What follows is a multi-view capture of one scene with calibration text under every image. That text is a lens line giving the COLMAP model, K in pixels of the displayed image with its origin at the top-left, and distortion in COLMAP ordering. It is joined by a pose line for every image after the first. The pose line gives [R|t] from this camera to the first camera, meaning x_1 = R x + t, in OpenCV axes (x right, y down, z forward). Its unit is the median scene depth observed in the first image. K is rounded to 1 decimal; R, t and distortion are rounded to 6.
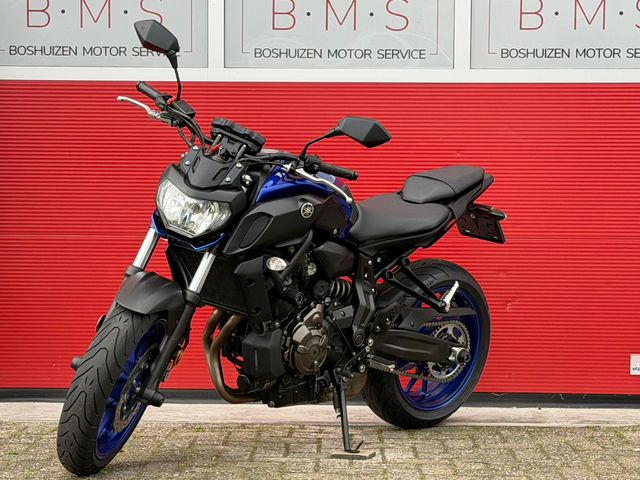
lens RADIAL K [[1580.1, 0, 333.8], [0, 1580.1, 242.4], [0, 0, 1]] dist [0.138484, 0.000000]
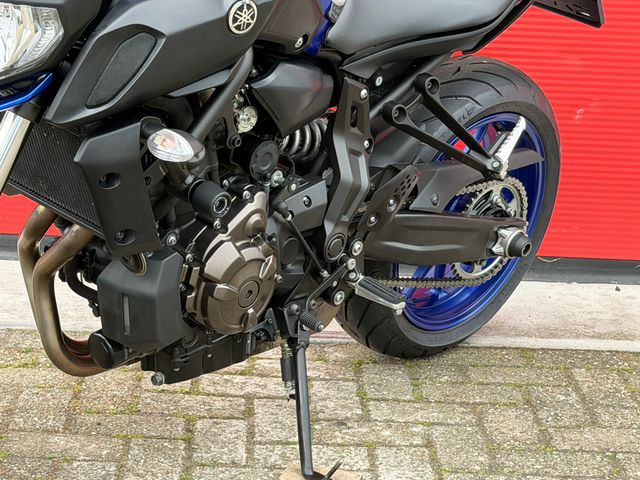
lens RADIAL K [[1580.1, 0, 341.2], [0, 1580.1, 263.8], [0, 0, 1]] dist [0.138484, 0.000000]
pose [[0.997439, 0.026345, 0.066492, -0.016168], [-0.043033, 0.963639, 0.263719, -0.068431], [-0.057126, -0.265905, 0.962305, 0.526096]]
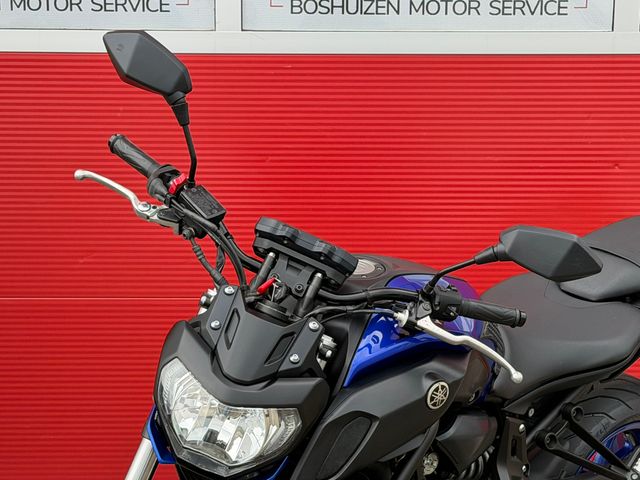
lens RADIAL K [[1580.1, 0, 336.5], [0, 1580.1, 253.4], [0, 0, 1]] dist [0.138484, 0.000000]
pose [[0.999431, -0.009125, 0.032482, -0.064617], [0.004360, 0.989587, 0.143868, -0.137732], [-0.033457, -0.143644, 0.989064, 0.455559]]
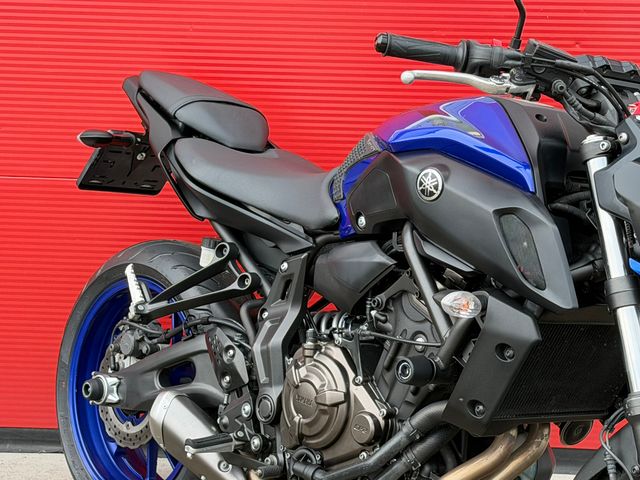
lens RADIAL K [[1580.1, 0, 327.8], [0, 1580.1, 255.9], [0, 0, 1]] dist [0.138484, 0.000000]
pose [[0.999494, 0.020057, -0.024673, 0.006292], [-0.015296, 0.983564, 0.179912, -0.100874], [0.027876, -0.179444, 0.983373, 0.516571]]
